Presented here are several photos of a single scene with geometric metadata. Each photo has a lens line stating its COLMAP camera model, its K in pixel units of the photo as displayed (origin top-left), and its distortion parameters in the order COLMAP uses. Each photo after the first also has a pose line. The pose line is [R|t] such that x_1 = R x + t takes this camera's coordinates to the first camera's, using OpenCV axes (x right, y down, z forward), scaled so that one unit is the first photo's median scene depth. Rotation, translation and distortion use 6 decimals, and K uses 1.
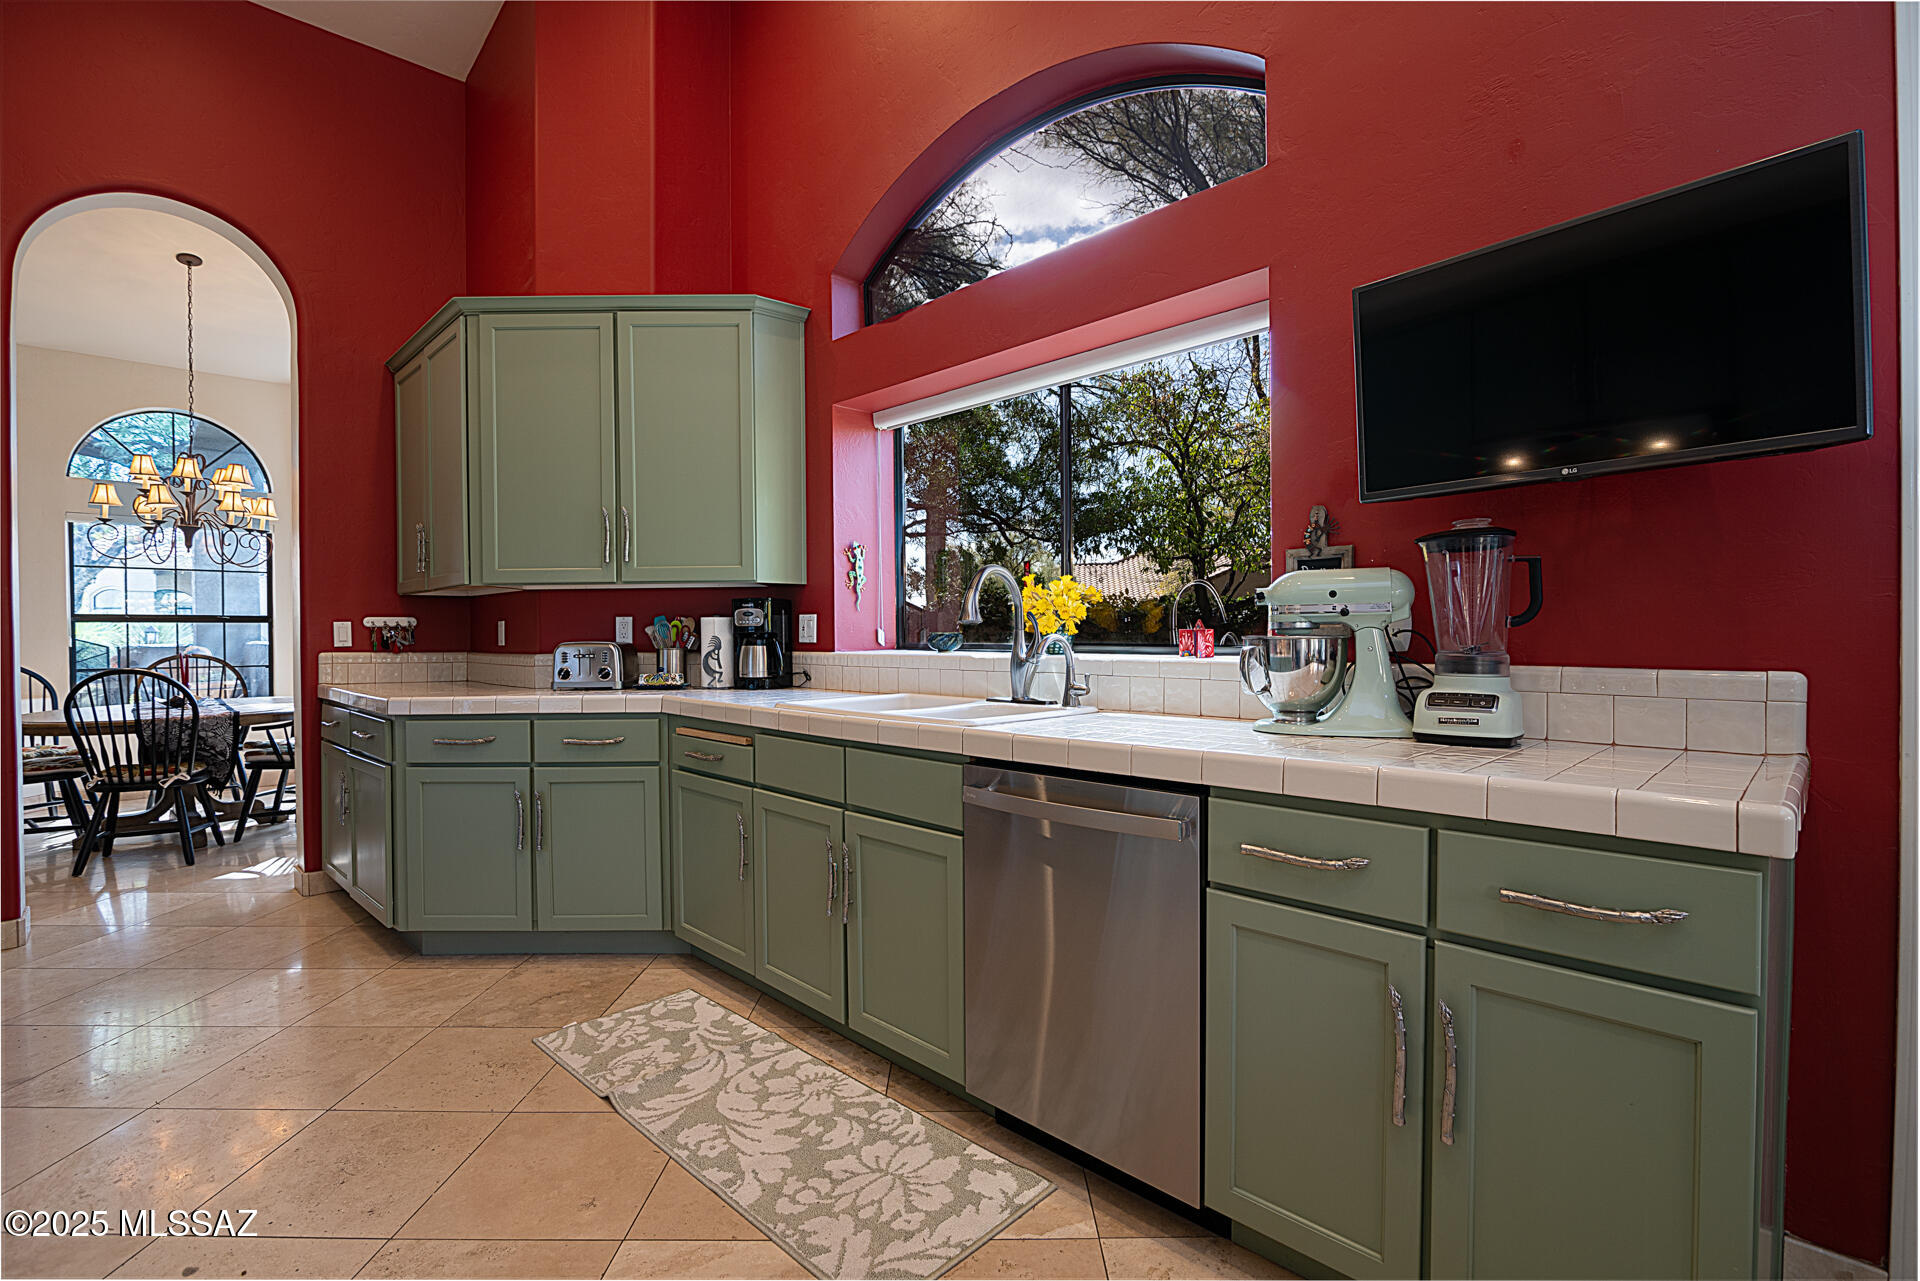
lens RADIAL K [[885.0, 0, 960.0], [0, 885.0, 640.5], [0, 0, 1]] dist [-0.016170, 0.000054]
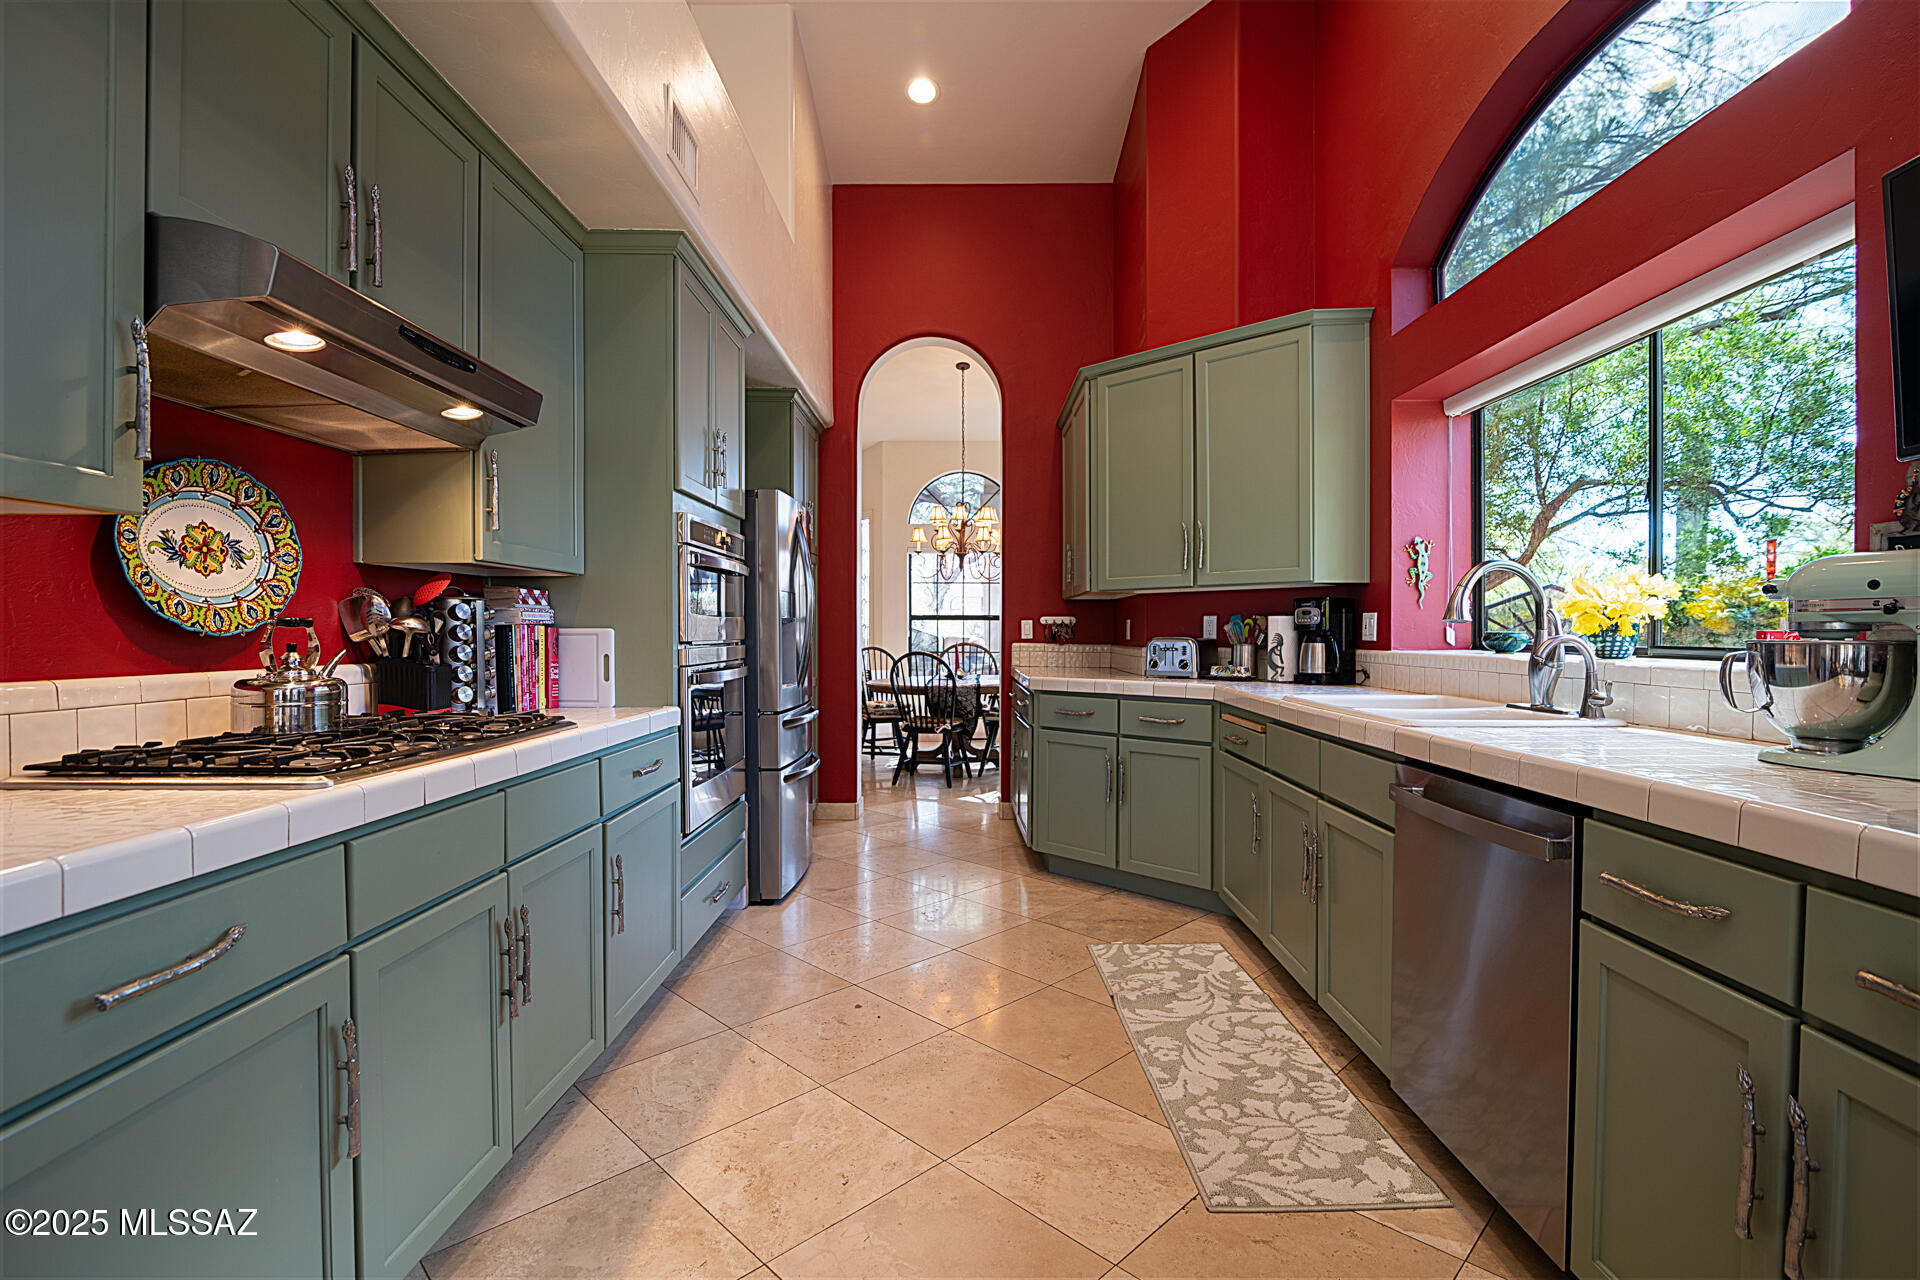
lens RADIAL K [[885.0, 0, 960.0], [0, 885.0, 640.0], [0, 0, 1]] dist [-0.016170, 0.000054]
pose [[0.705977, 0.014361, -0.708089, 0.242805], [-0.012151, 0.999893, 0.008164, -0.001279], [0.708130, 0.002840, 0.706076, -0.040115]]
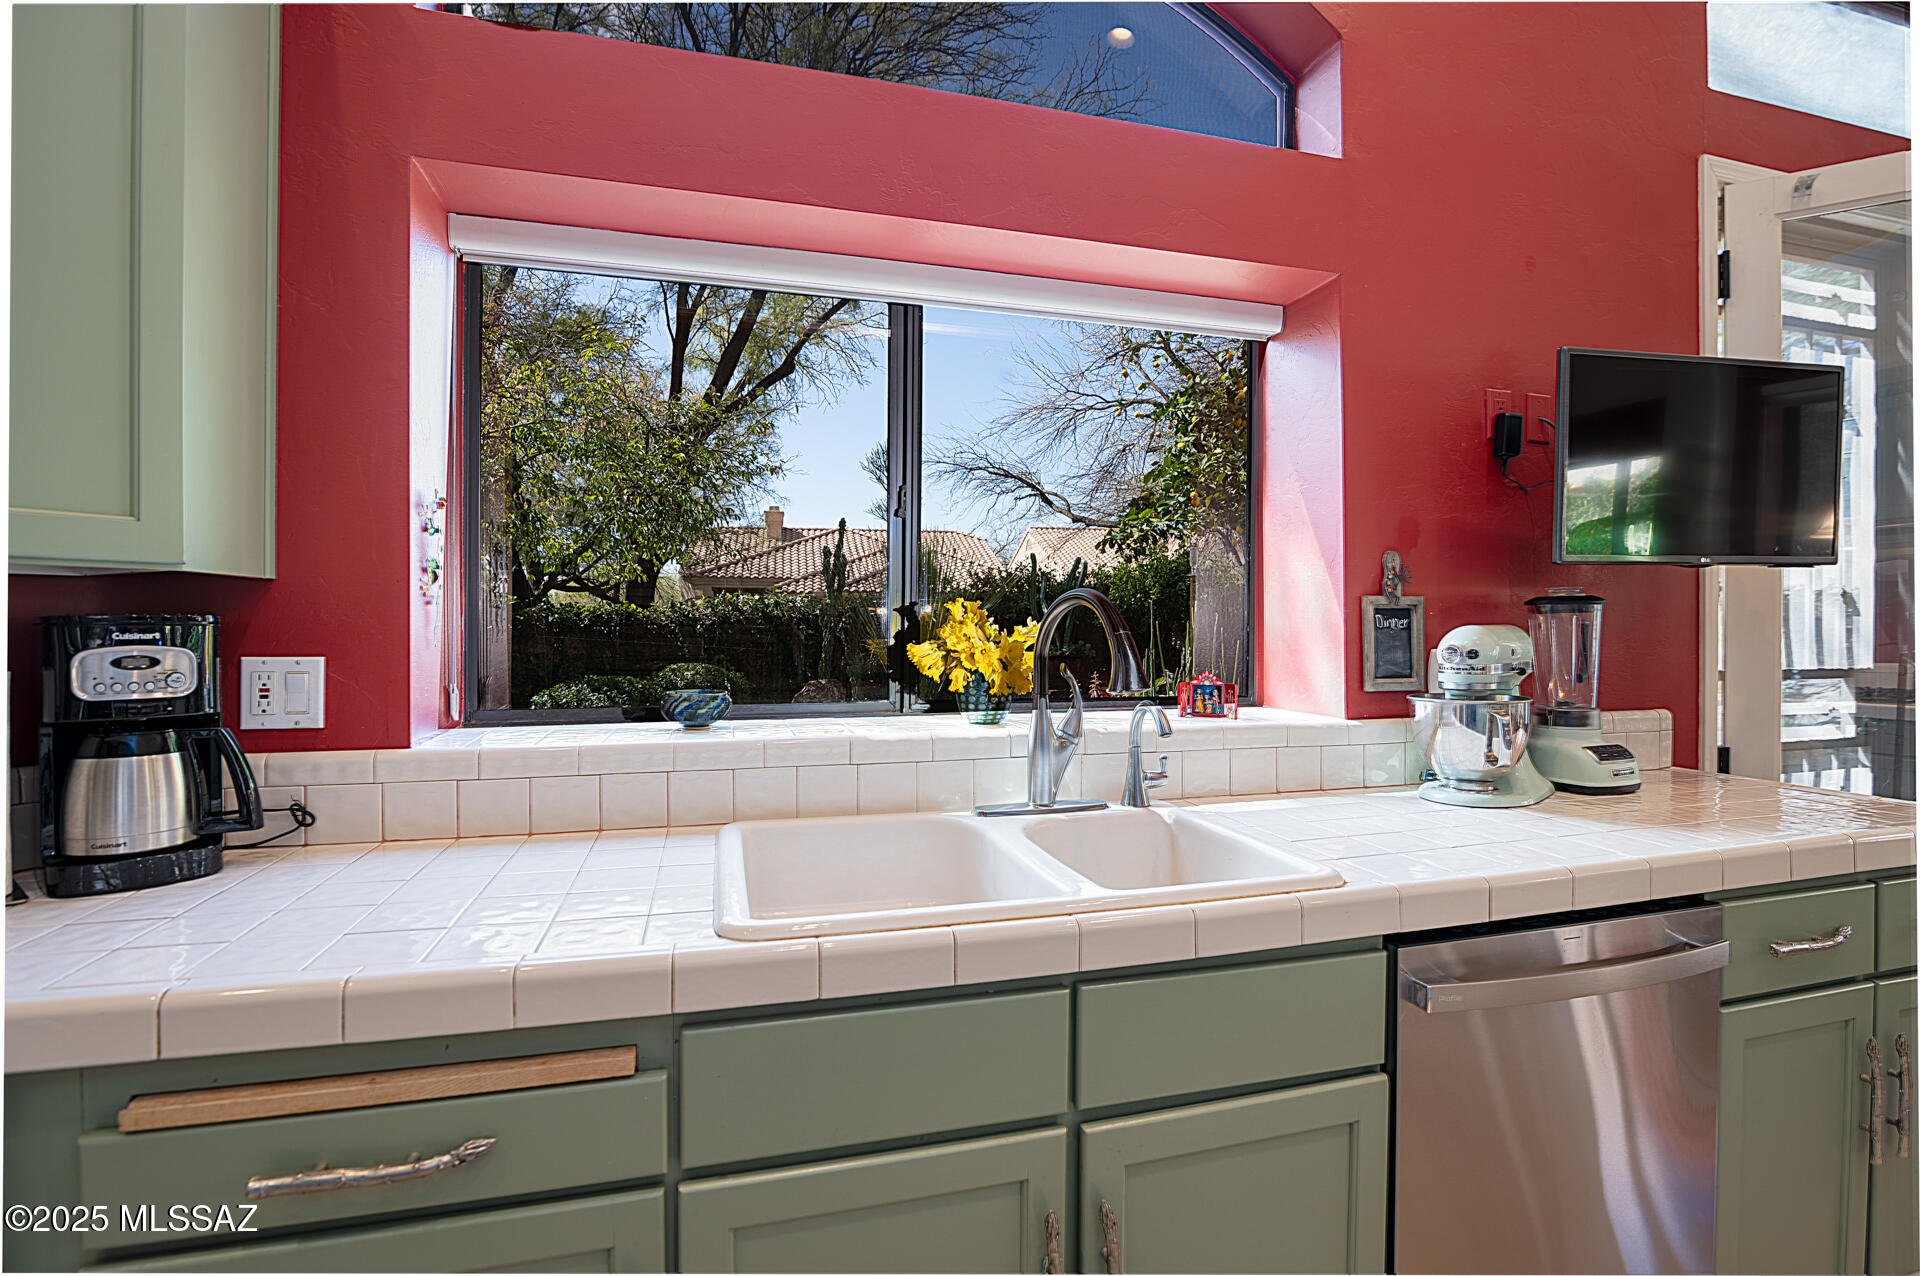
lens RADIAL K [[873.0, 0, 960.0], [0, 873.0, 616.6], [0, 0, 1]] dist [-0.001065, 0.000018]
pose [[0.483945, 0.010484, 0.875035, -0.425740], [0.001063, 0.999920, -0.012568, -0.048971], [-0.875098, 0.007013, 0.483896, 0.645168]]
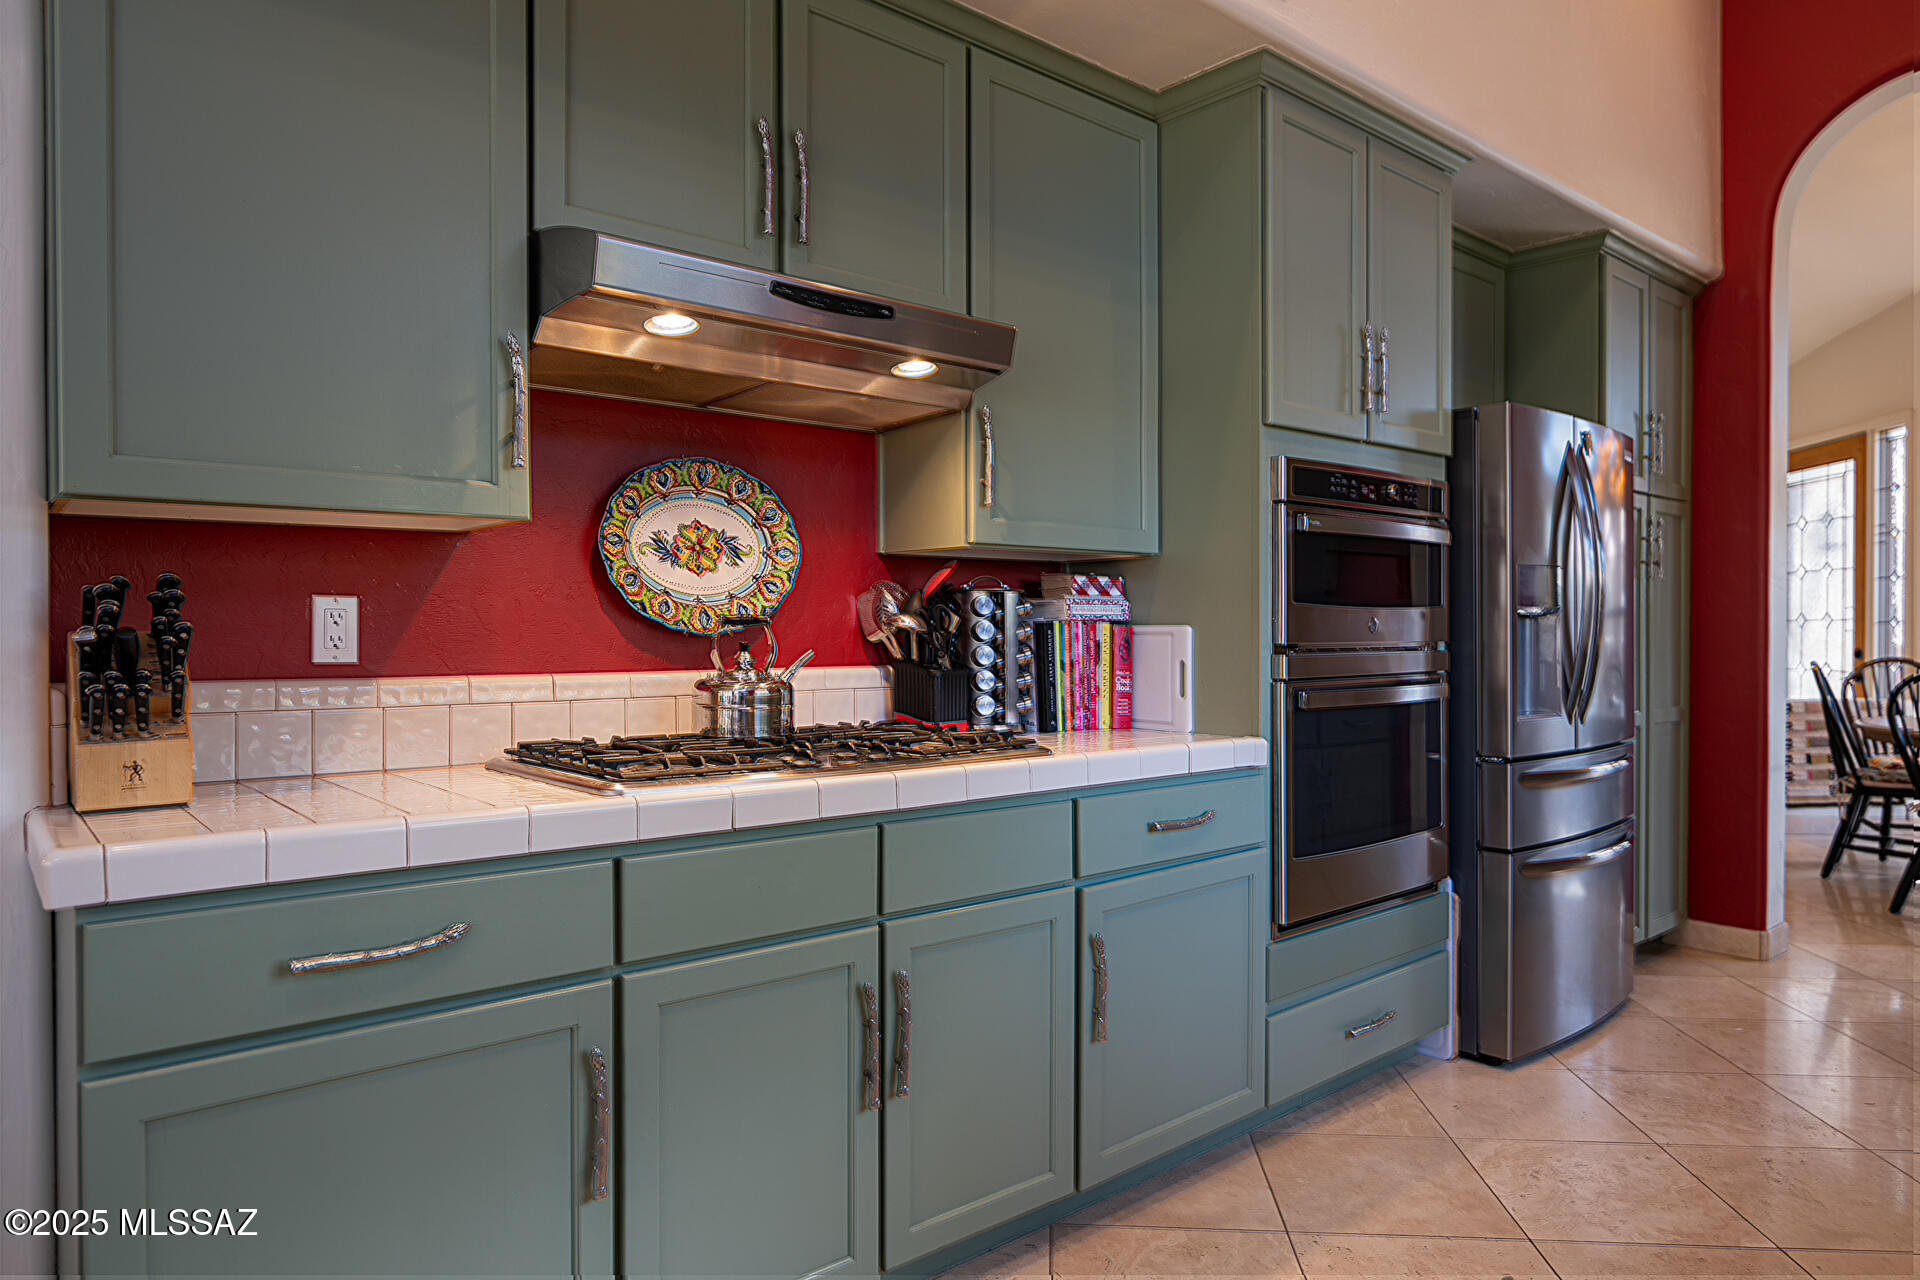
lens RADIAL K [[1191.0, 0, 960.0], [0, 1191.0, 640.0], [0, 0, 1]] dist [-0.004215, -0.000346]
pose [[-0.072308, 0.016322, -0.997249, 0.254546], [-0.009223, 0.999812, 0.017033, -0.004620], [0.997340, 0.010429, -0.072144, 0.250942]]
